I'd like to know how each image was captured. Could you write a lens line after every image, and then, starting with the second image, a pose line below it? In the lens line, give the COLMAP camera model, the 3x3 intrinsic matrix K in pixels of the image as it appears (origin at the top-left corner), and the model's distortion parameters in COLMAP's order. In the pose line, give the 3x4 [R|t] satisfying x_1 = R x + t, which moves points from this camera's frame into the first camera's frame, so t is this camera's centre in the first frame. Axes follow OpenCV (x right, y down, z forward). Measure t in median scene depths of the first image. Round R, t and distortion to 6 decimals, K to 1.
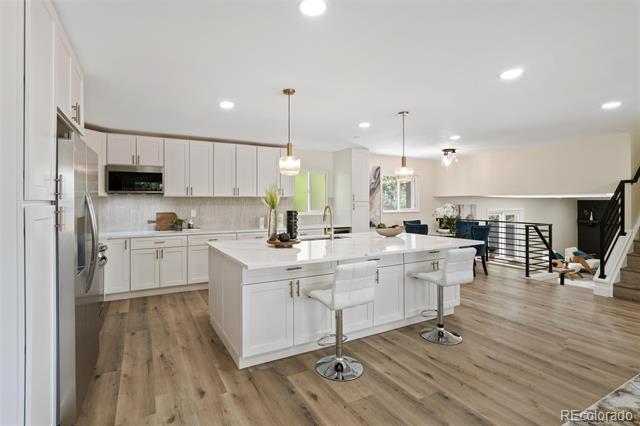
lens RADIAL K [[308.5, 0, 300.1], [0, 308.5, 202.8], [0, 0, 1]] dist [0.001631, 0.000388]
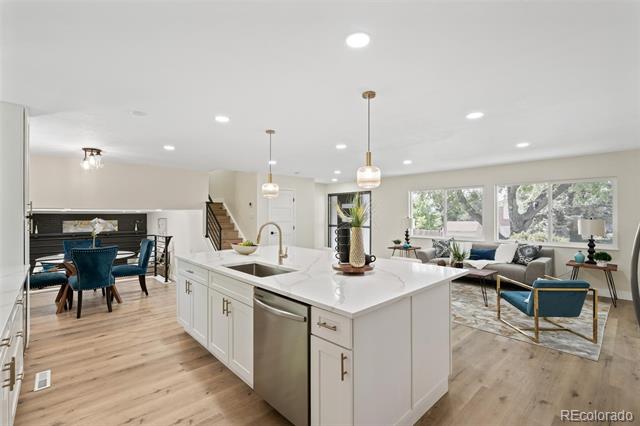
lens RADIAL K [[292.1, 0, 319.2], [0, 292.1, 212.3], [0, 0, 1]] dist [0.008521, -0.003510]
pose [[-0.272790, 0.006806, 0.962050, -0.486289], [0.002831, 0.999976, -0.006272, -0.007181], [-0.962069, 0.001013, -0.272803, 0.817524]]
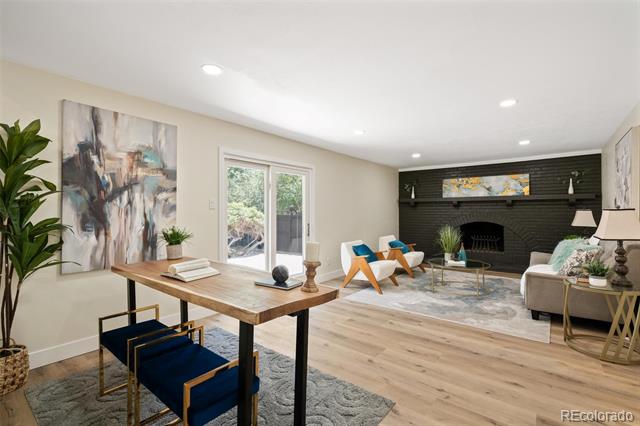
lens RADIAL K [[292.1, 0, 321.8], [0, 292.1, 208.9], [0, 0, 1]] dist [0.008521, -0.003510]
pose [[0.912806, 0.009726, 0.408277, 1.023571], [-0.002345, 0.999825, -0.018576, 0.204364], [-0.408386, 0.015999, 0.912669, 1.015790]]
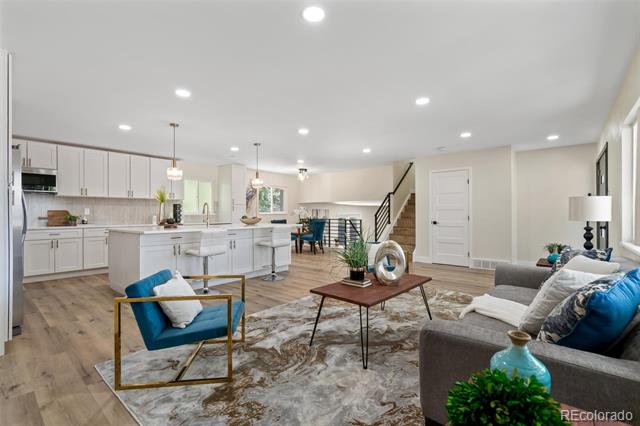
lens RADIAL K [[292.1, 0, 317.9], [0, 292.1, 213.9], [0, 0, 1]] dist [0.008521, -0.003510]
pose [[0.927529, -0.000328, 0.373750, 0.048818], [0.000986, 0.999998, -0.001568, 0.048203], [-0.373749, 0.001823, 0.927528, -0.360838]]
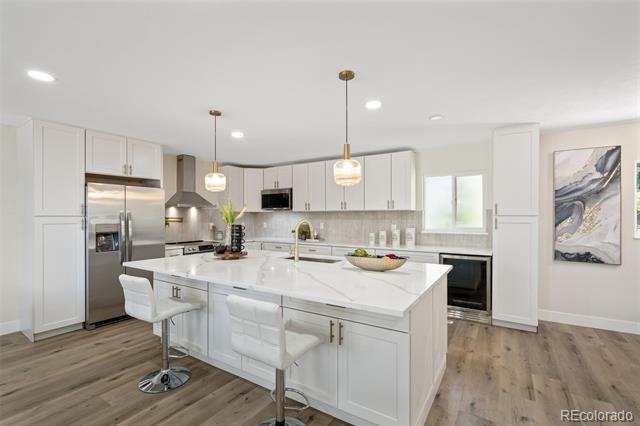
lens RADIAL K [[292.1, 0, 315.4], [0, 292.1, 215.0], [0, 0, 1]] dist [0.008521, -0.003510]
pose [[0.492418, -0.002265, -0.870356, 0.606264], [-0.002543, 0.999989, -0.004040, -0.001451], [0.870355, 0.004203, 0.492407, 0.477438]]
